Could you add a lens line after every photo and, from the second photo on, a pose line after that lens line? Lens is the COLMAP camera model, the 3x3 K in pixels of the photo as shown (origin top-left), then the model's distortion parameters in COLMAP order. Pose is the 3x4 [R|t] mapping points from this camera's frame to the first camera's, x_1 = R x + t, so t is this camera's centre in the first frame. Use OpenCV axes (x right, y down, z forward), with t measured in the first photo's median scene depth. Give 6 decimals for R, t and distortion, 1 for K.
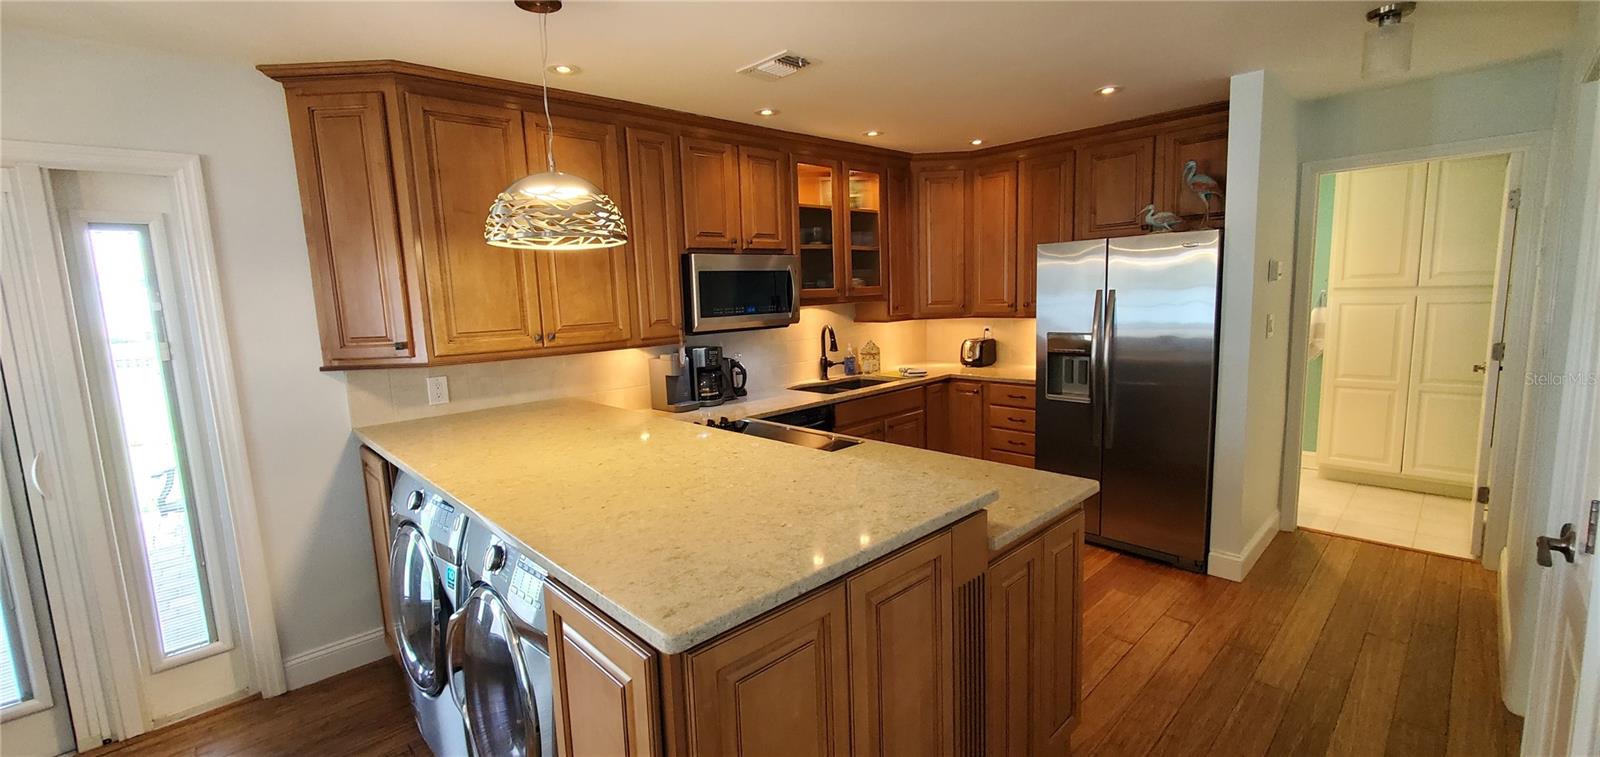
lens RADIAL K [[648.2, 0, 792.9], [0, 648.2, 378.5], [0, 0, 1]] dist [0.013023, -0.000460]
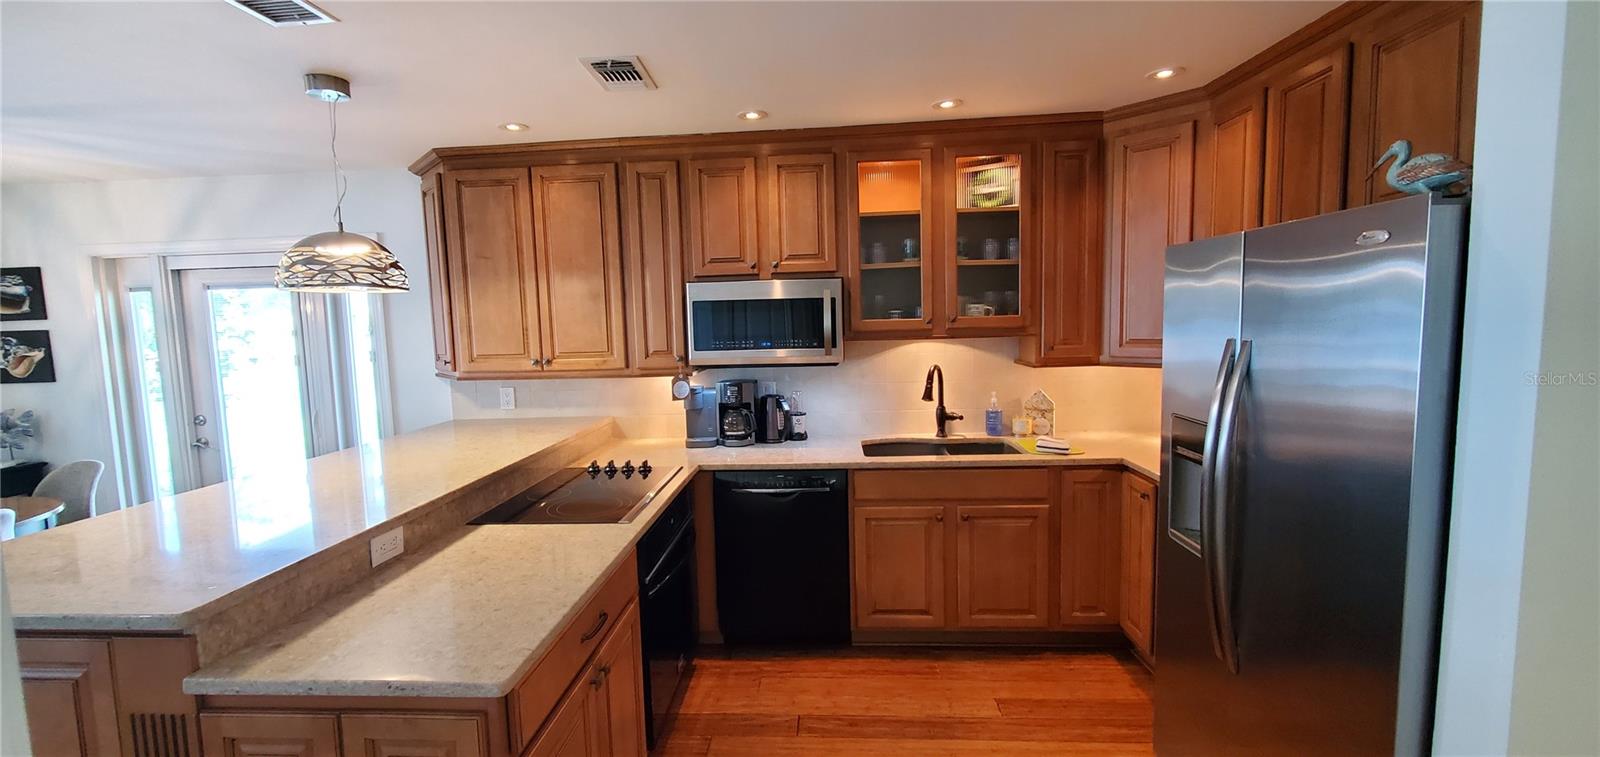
lens RADIAL K [[648.2, 0, 791.0], [0, 648.2, 375.9], [0, 0, 1]] dist [0.013023, -0.000460]
pose [[0.681678, 0.084584, -0.726746, 0.585045], [-0.096928, 0.994980, 0.024886, -0.086634], [0.725203, 0.053478, 0.686455, 0.423923]]
